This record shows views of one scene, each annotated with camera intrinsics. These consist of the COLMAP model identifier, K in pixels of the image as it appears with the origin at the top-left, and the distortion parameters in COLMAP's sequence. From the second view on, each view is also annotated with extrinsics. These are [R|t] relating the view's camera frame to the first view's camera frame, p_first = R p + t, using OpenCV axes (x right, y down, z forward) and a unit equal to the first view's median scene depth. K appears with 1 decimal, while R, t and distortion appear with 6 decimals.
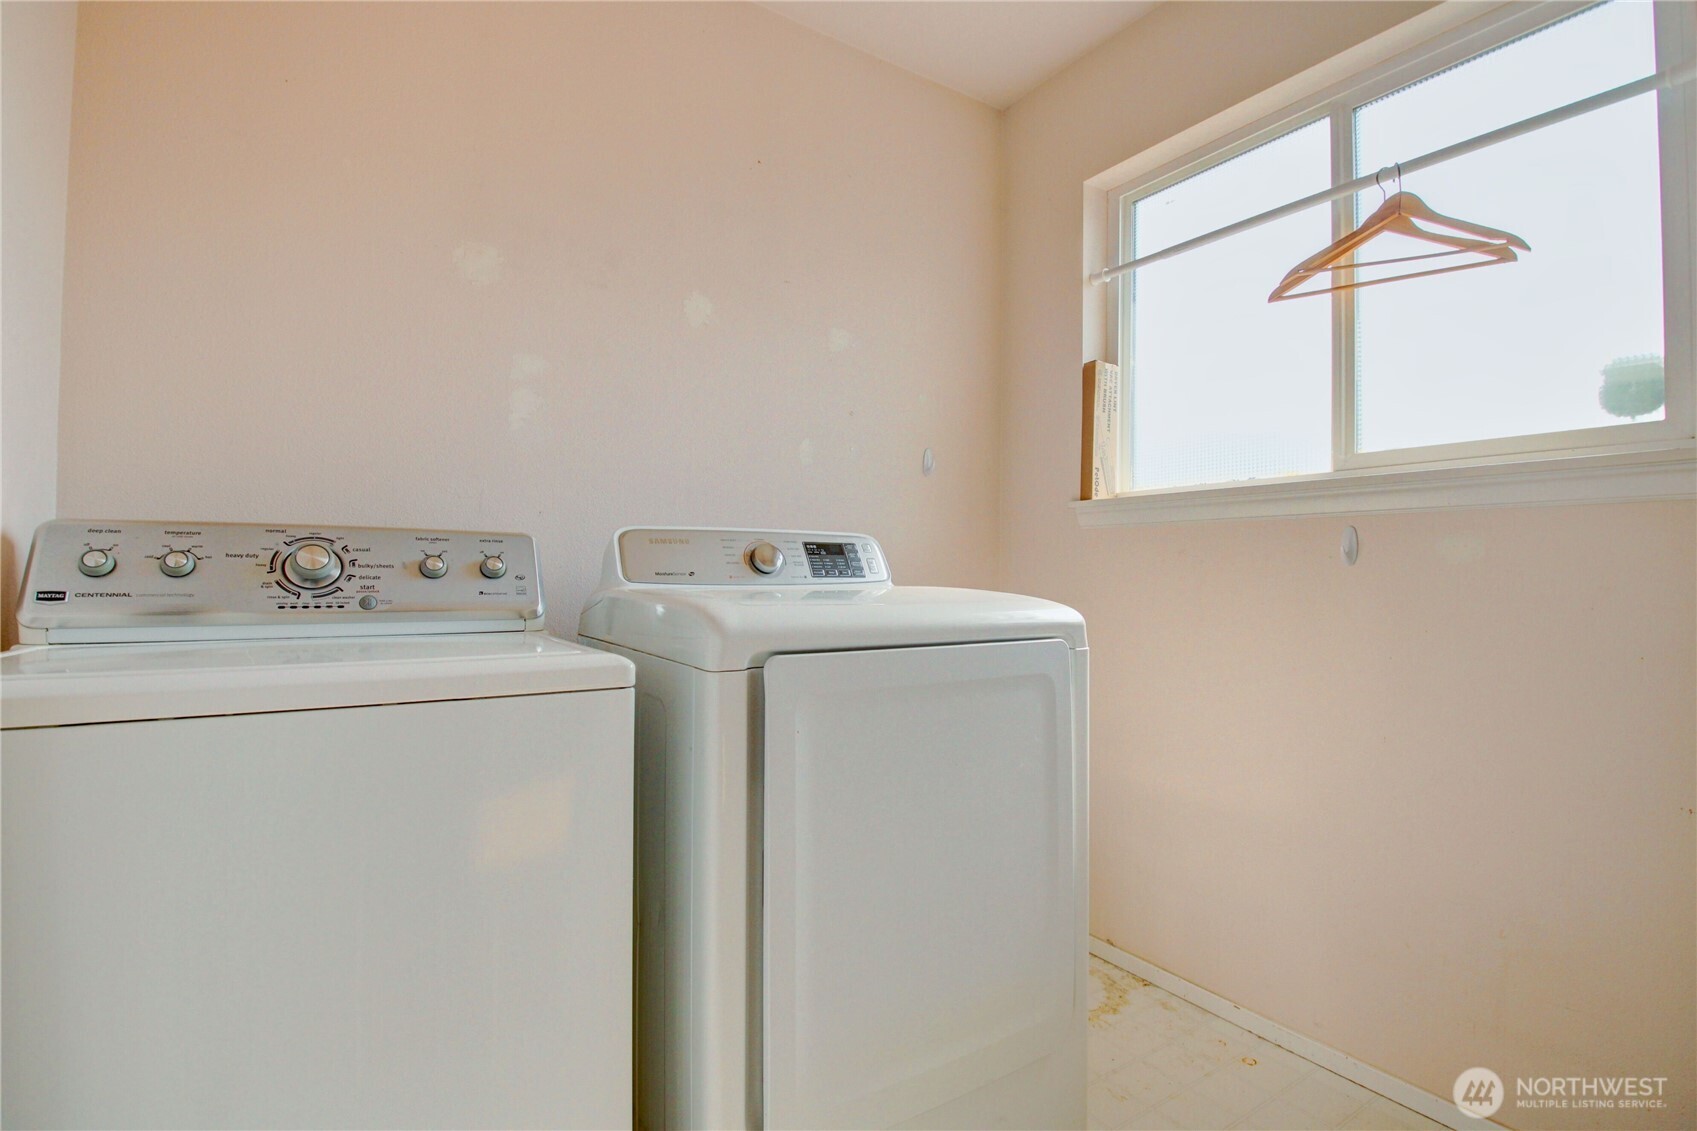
lens RADIAL K [[786.4, 0, 846.2], [0, 786.4, 570.8], [0, 0, 1]] dist [0.029570, -0.037378]
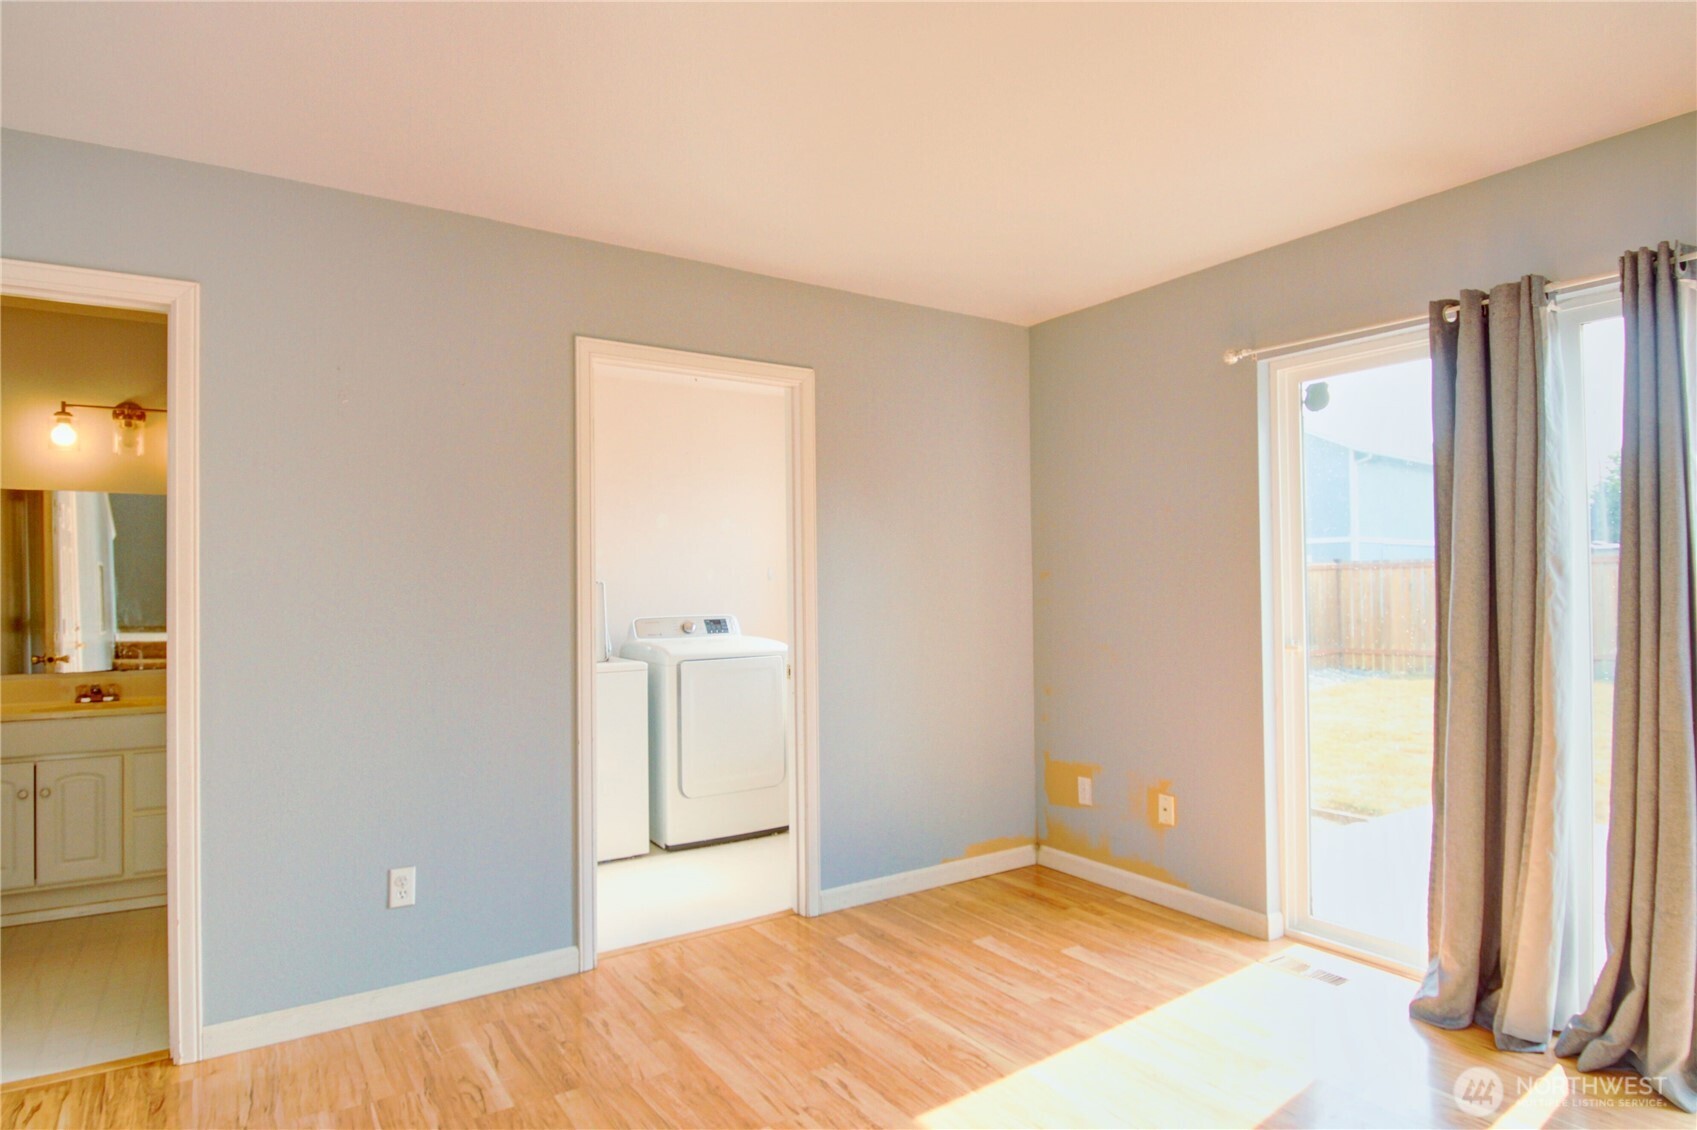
lens RADIAL K [[931.4, 0, 848.5], [0, 931.4, 565.0], [0, 0, 1]] dist [0.032661, -0.046177]
pose [[0.999736, -0.017754, 0.014583, 0.361606], [0.017980, 0.999717, -0.015573, -0.153272], [-0.014302, 0.015831, 0.999772, -1.972400]]
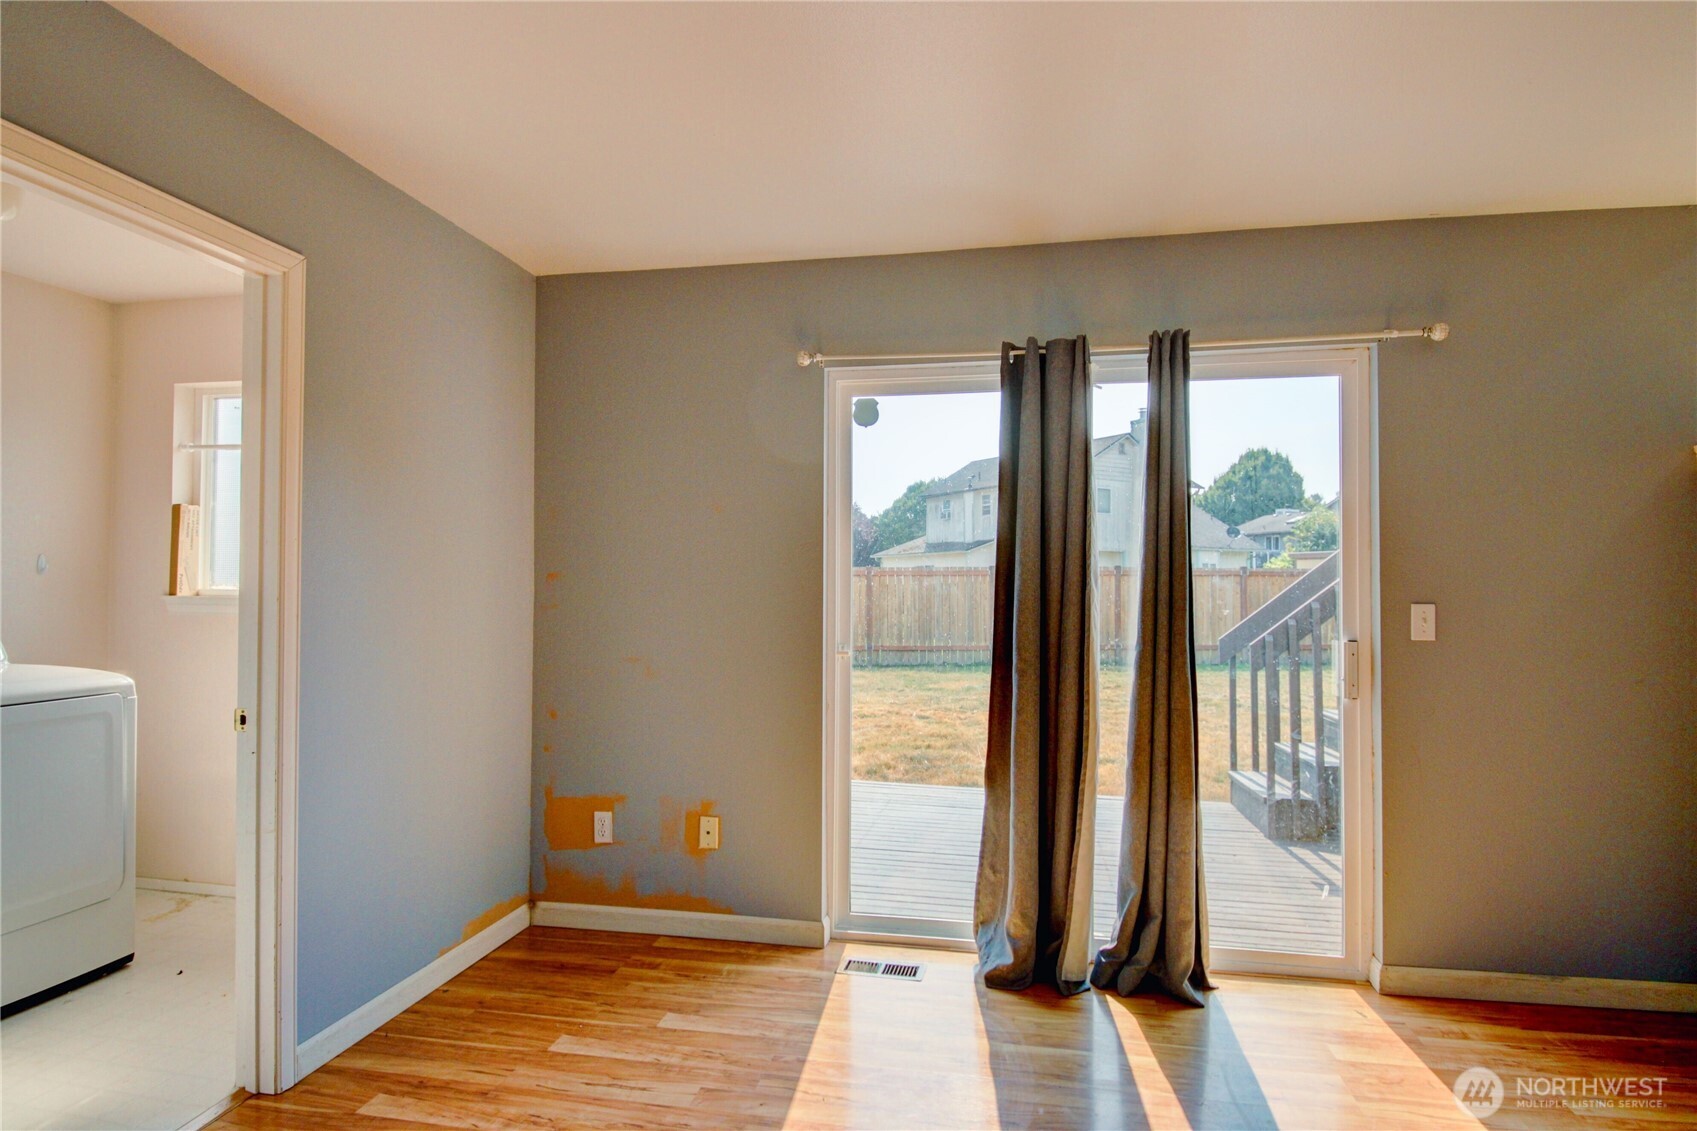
lens RADIAL K [[931.4, 0, 848.5], [0, 931.4, 565.5], [0, 0, 1]] dist [0.032661, -0.046177]
pose [[0.697274, 0.011599, 0.716711, -0.097150], [-0.003292, 0.999910, -0.012980, -0.155180], [-0.716797, 0.006691, 0.697250, -1.440372]]
